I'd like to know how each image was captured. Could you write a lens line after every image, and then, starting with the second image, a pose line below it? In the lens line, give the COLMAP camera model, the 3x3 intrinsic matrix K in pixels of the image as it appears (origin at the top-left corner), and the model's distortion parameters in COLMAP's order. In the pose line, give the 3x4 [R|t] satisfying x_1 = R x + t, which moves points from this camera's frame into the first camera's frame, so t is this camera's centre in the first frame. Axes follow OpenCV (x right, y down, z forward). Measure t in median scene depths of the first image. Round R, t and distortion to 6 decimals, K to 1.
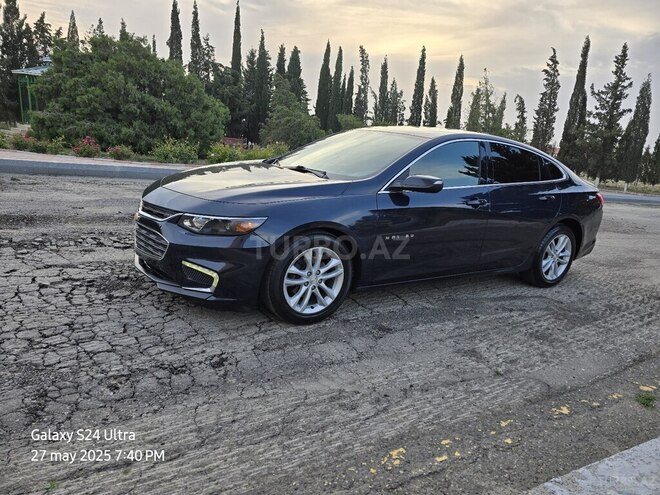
lens RADIAL K [[455.2, 0, 321.9], [0, 455.2, 249.2], [0, 0, 1]] dist [0.063669, -0.055924]
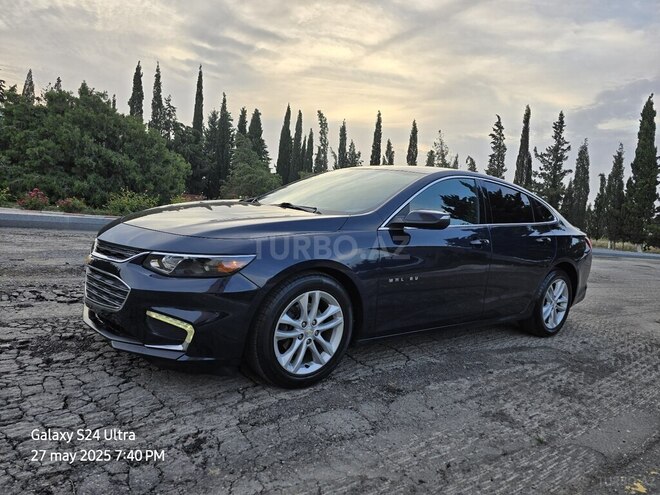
lens RADIAL K [[456.1, 0, 325.4], [0, 456.1, 241.5], [0, 0, 1]] dist [0.058923, -0.050186]
pose [[0.995257, -0.006189, 0.097081, -0.049248], [0.019957, 0.989737, -0.141498, 0.016979], [-0.095209, 0.142764, 0.985167, 0.111669]]
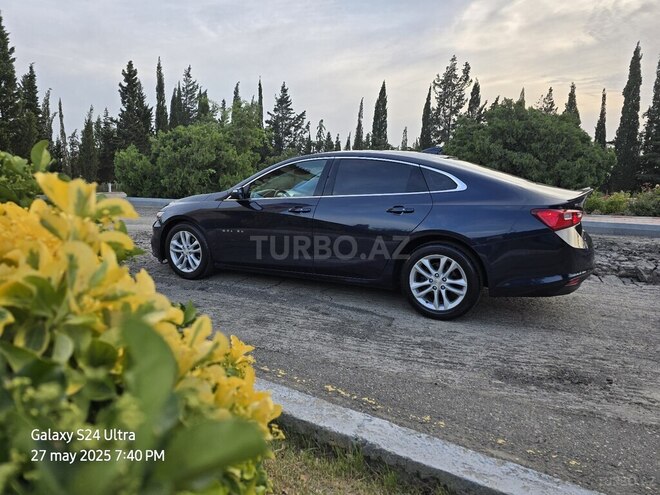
lens RADIAL K [[455.4, 0, 315.8], [0, 455.4, 244.2], [0, 0, 1]] dist [0.046511, -0.036196]
pose [[0.501354, 0.037896, -0.864412, 1.225050], [-0.163492, 0.985193, -0.051634, 0.036348], [0.849655, 0.167211, 0.500126, 0.398641]]
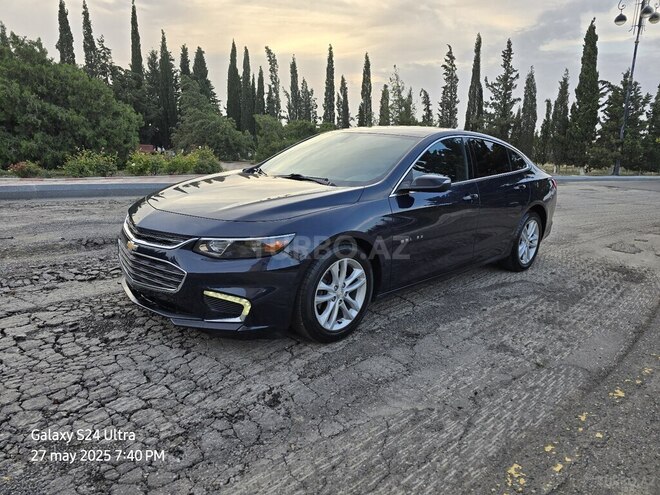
lens RADIAL K [[456.1, 0, 325.4], [0, 456.1, 241.5], [0, 0, 1]] dist [0.058923, -0.050186]
pose [[0.977760, -0.098679, 0.185064, -0.153466], [0.101037, 0.994877, -0.003332, -0.029146], [-0.183787, 0.021956, 0.982721, 0.050887]]
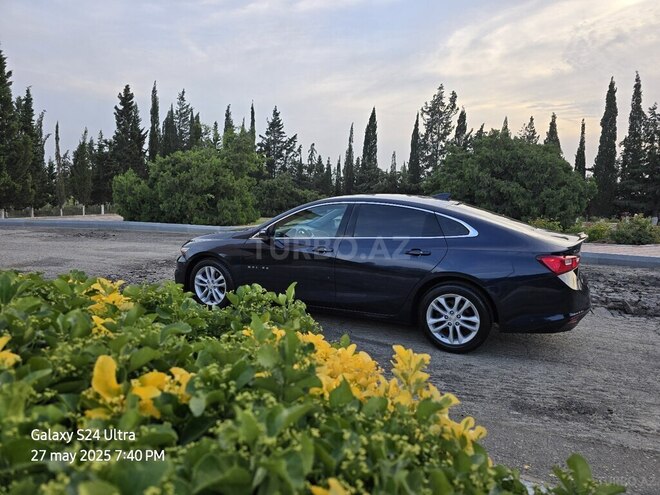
lens RADIAL K [[455.2, 0, 321.9], [0, 455.2, 249.2], [0, 0, 1]] dist [0.063669, -0.055924]
pose [[0.539331, 0.014746, -0.841964, 1.254735], [-0.164895, 0.982340, -0.088421, 0.010006], [0.825791, 0.186524, 0.532238, 0.269254]]
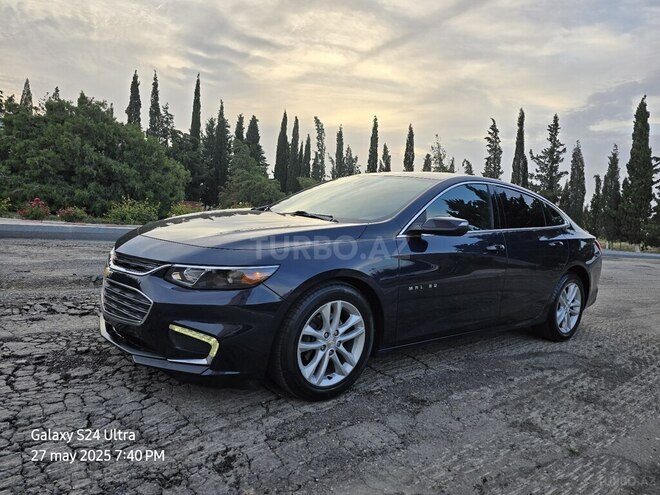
lens RADIAL K [[455.0, 0, 325.0], [0, 455.0, 234.1], [0, 0, 1]] dist [0.060799, -0.052026]
pose [[0.994414, -0.018873, 0.103846, -0.079920], [0.036058, 0.985434, -0.166193, 0.008610], [-0.099197, 0.169009, 0.980610, 0.119155]]
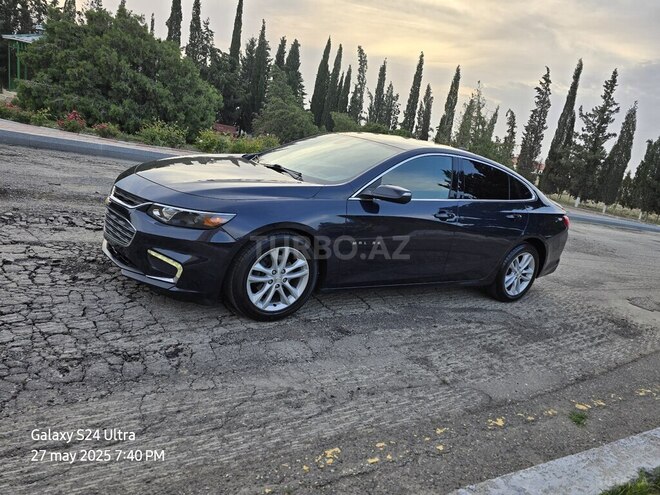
lens RADIAL K [[456.2, 0, 325.1], [0, 456.2, 244.5], [0, 0, 1]] dist [0.063748, -0.057245]
pose [[0.995719, 0.083778, 0.039042, 0.029247], [-0.083778, 0.996483, -0.001634, -0.011167], [-0.039042, -0.001644, 0.999236, -0.020575]]
